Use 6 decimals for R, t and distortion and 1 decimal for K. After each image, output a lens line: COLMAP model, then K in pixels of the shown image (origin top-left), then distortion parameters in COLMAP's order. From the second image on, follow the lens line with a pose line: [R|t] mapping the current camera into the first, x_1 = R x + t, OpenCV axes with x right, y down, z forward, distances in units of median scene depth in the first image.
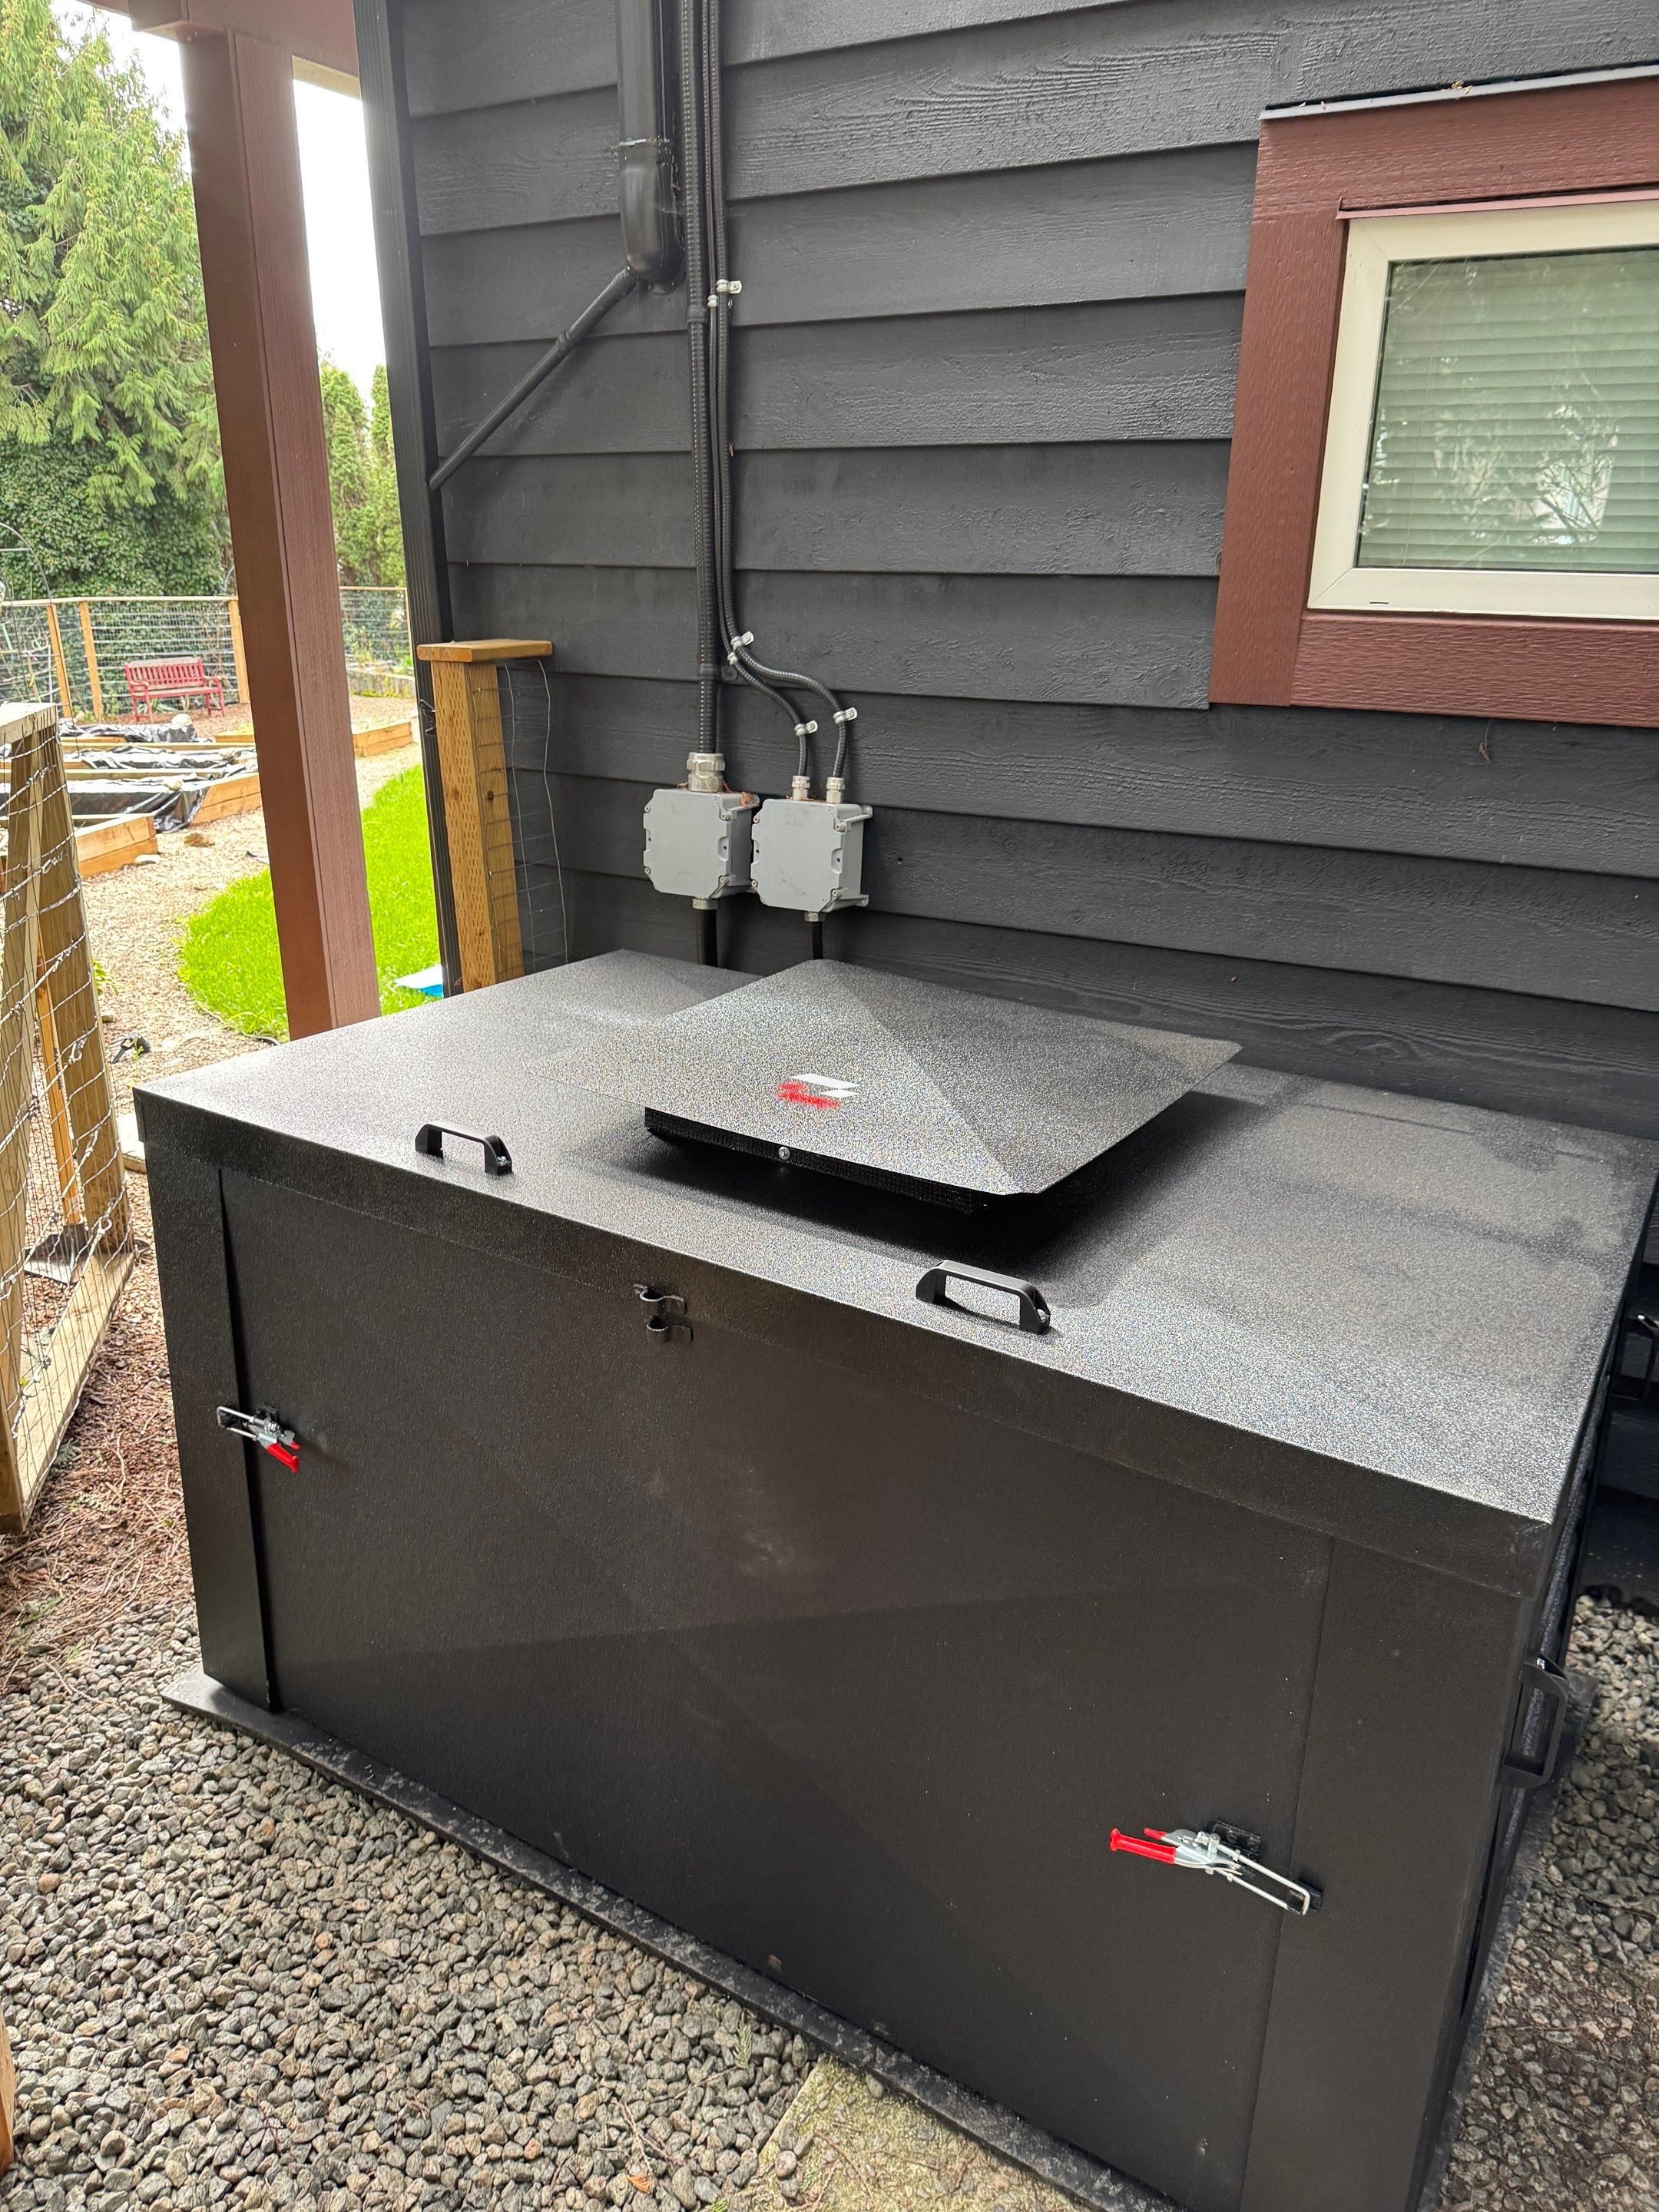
lens RADIAL K [[1579.3, 0, 829.5], [0, 1579.3, 1106.0], [0, 0, 1]] dist [0.015759, -0.020026]
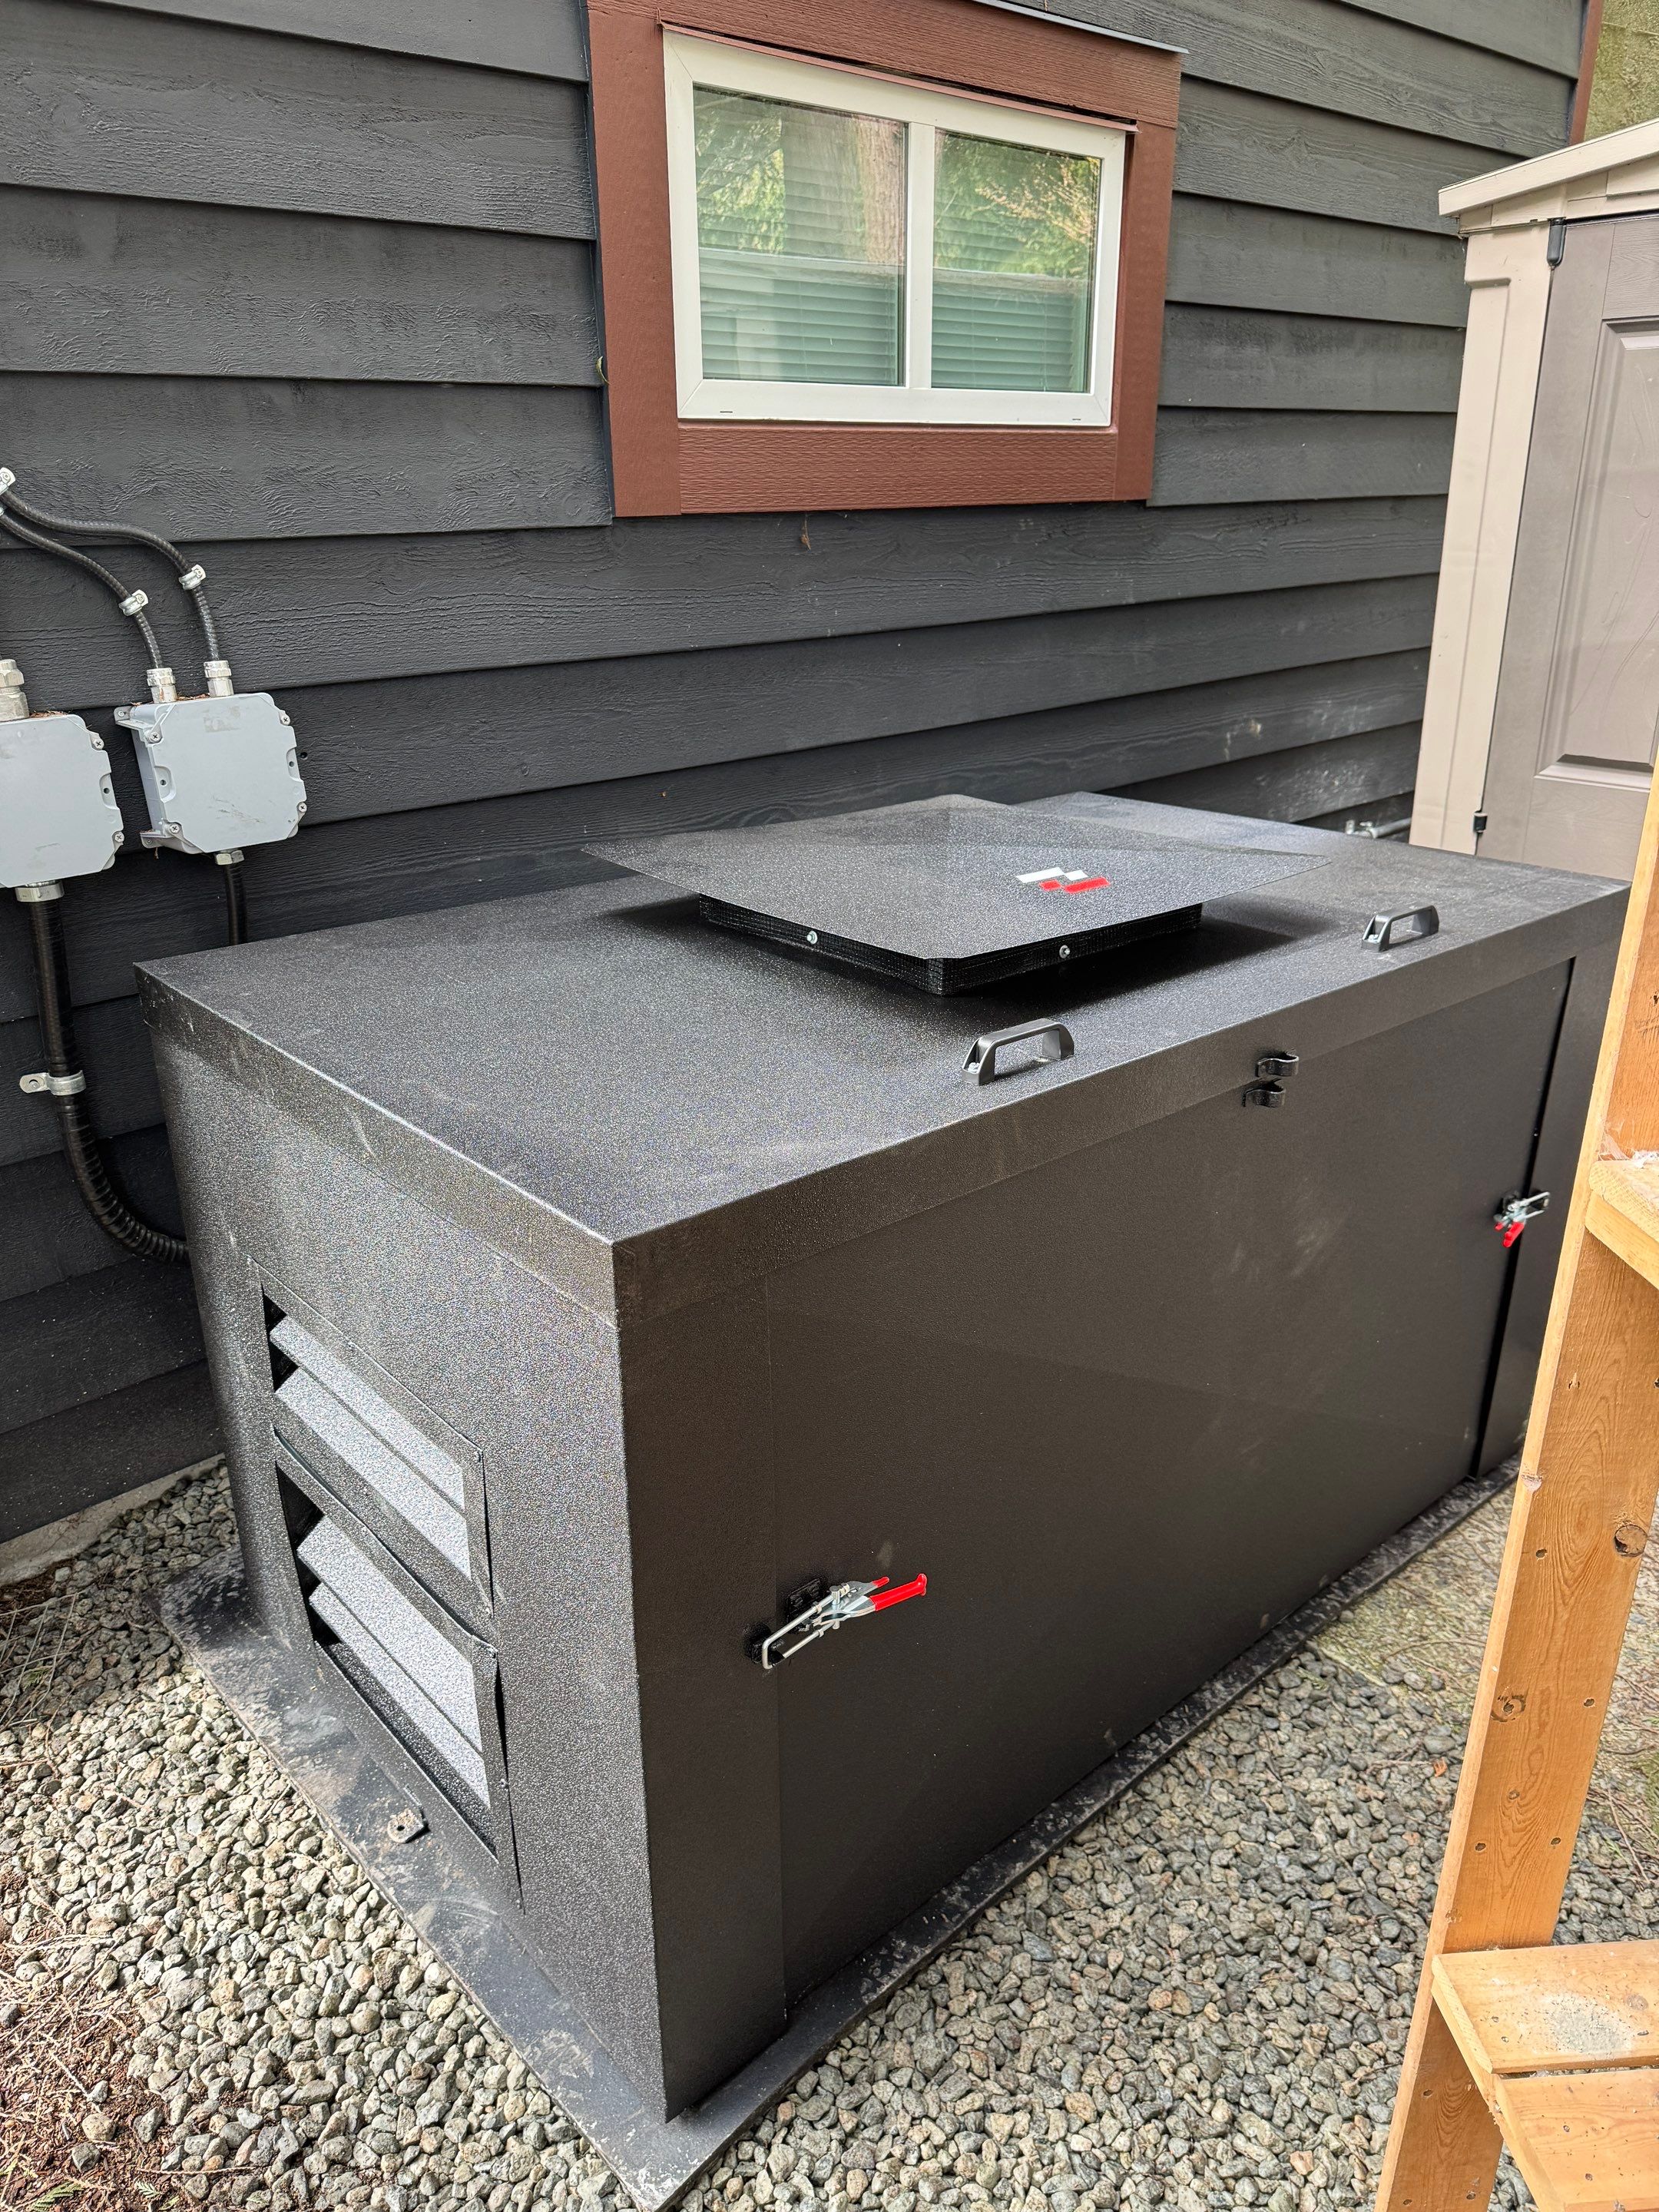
lens RADIAL K [[1577.8, 0, 835.5], [0, 1577.8, 1074.4], [0, 0, 1]] dist [0.011938, -0.001426]
pose [[0.319567, -0.361856, 0.875750, -0.938170], [0.317016, 0.911782, 0.261063, -0.197366], [-0.892960, 0.194200, 0.406090, 0.705107]]
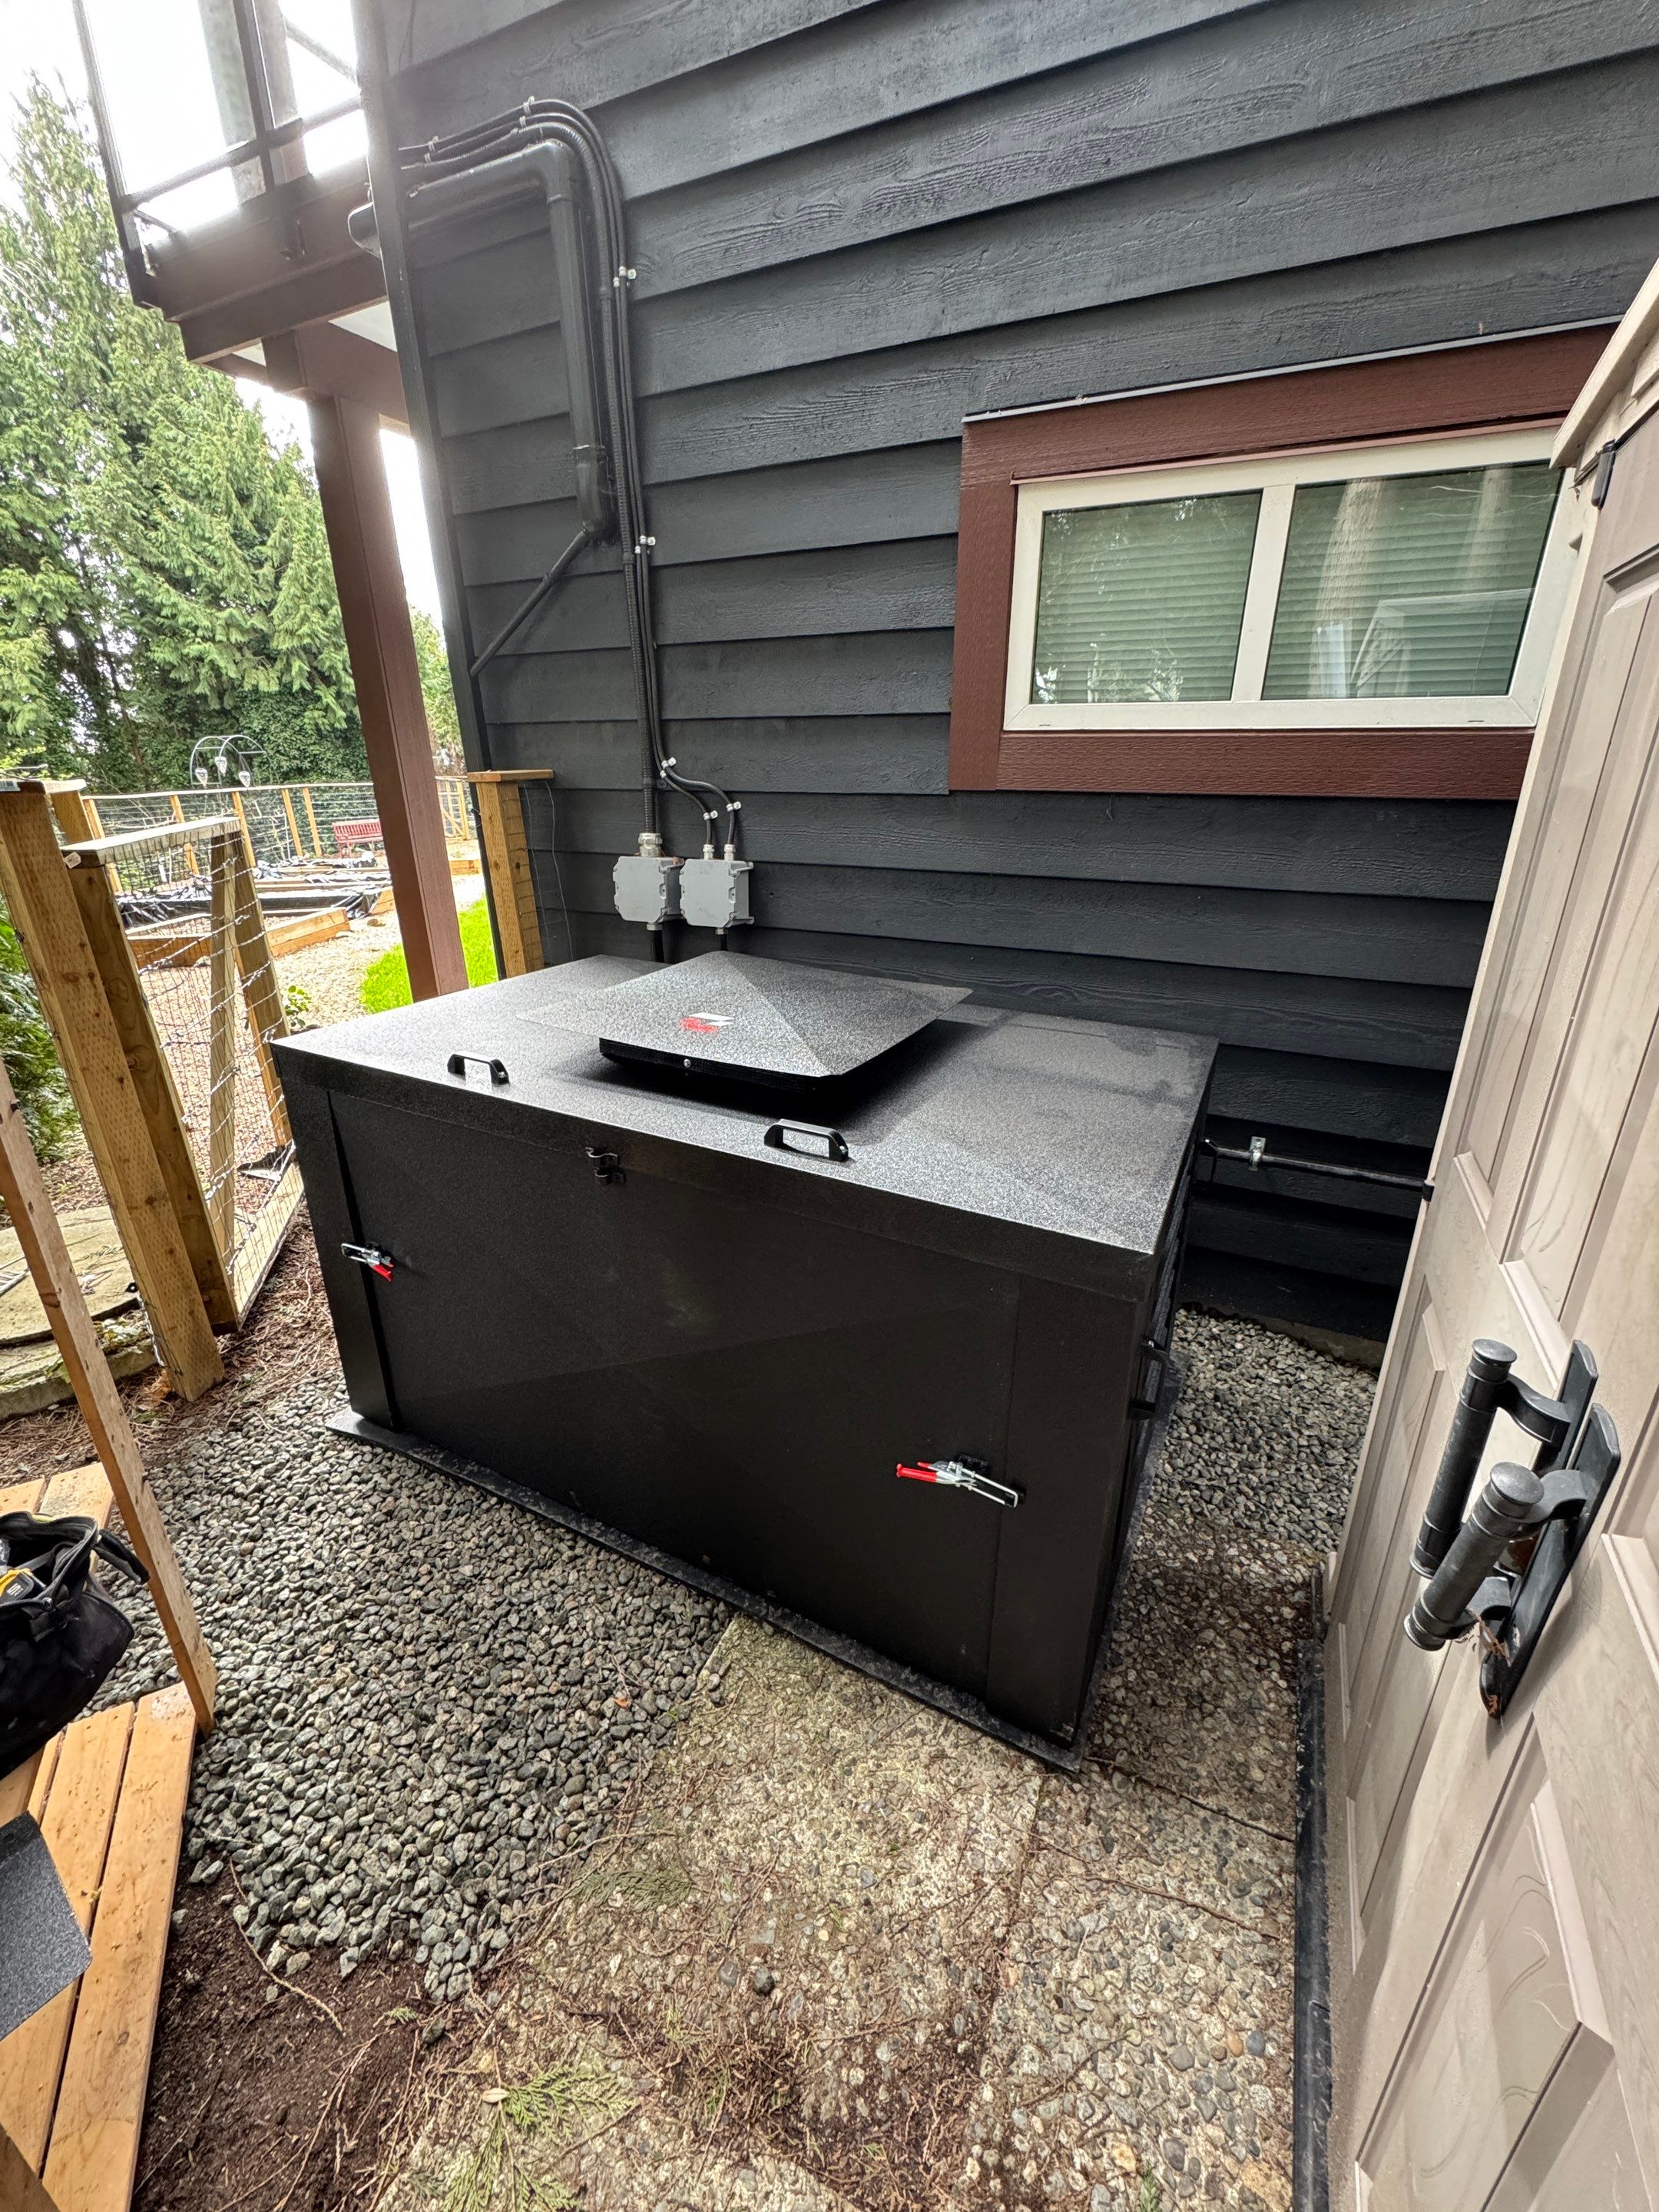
lens RADIAL K [[891.4, 0, 839.4], [0, 891.4, 1100.8], [0, 0, 1]] dist [0.000332, -0.000167]
pose [[0.995827, -0.045442, 0.079149, 0.048772], [0.042561, 0.998382, 0.037708, 0.038599], [-0.080734, -0.034182, 0.996149, 0.086735]]
